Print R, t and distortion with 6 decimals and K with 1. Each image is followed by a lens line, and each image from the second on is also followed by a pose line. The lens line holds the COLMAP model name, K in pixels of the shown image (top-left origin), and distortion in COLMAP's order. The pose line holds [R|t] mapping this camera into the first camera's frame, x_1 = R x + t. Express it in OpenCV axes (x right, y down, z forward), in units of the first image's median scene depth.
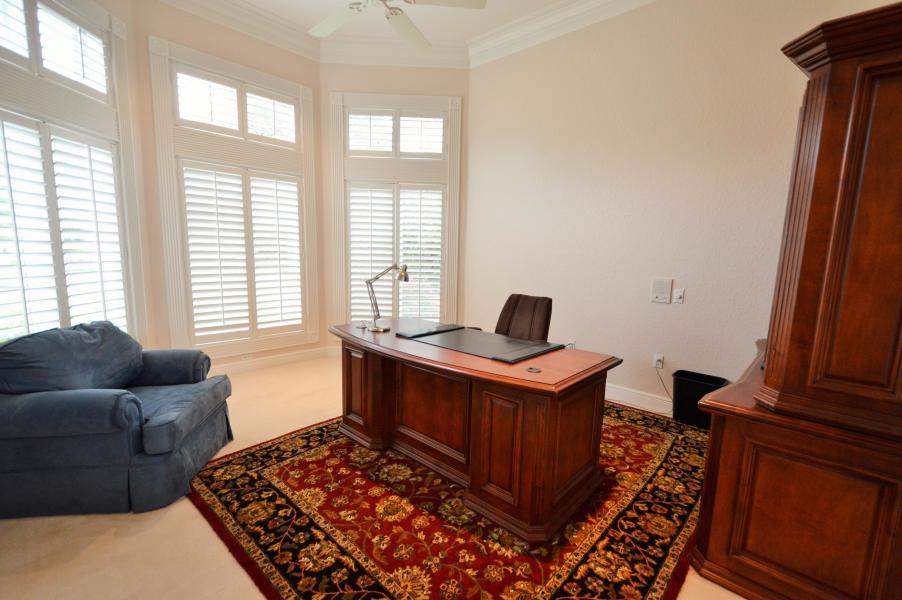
lens RADIAL K [[400.5, 0, 452.8], [0, 400.5, 305.7], [0, 0, 1]] dist [0.012416, -0.009397]
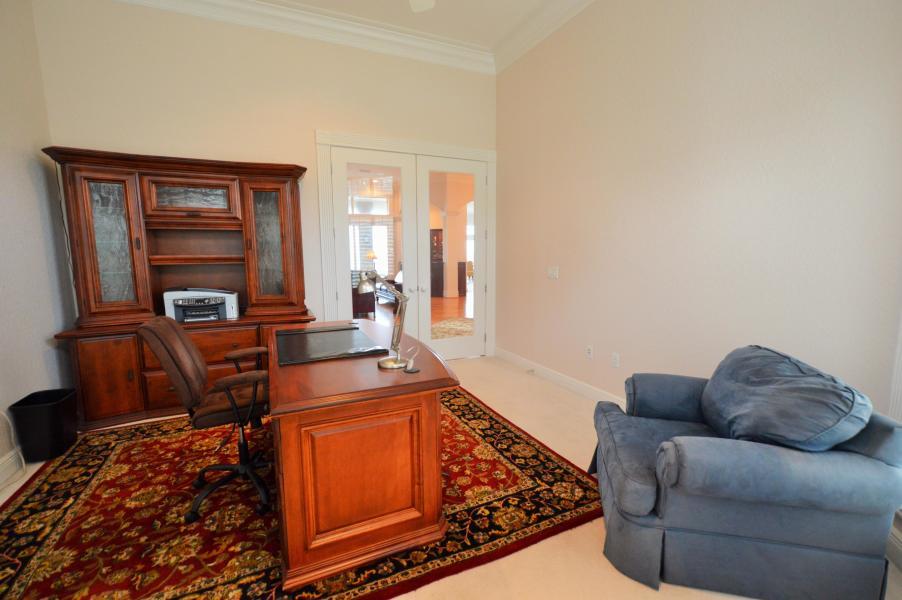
lens RADIAL K [[400.5, 0, 452.8], [0, 400.5, 305.7], [0, 0, 1]] dist [0.012416, -0.009397]
pose [[-0.923047, -0.070012, 0.378264, -0.666365], [0.035499, 0.963602, 0.264975, -0.277570], [-0.383047, 0.258012, -0.886964, 1.924303]]
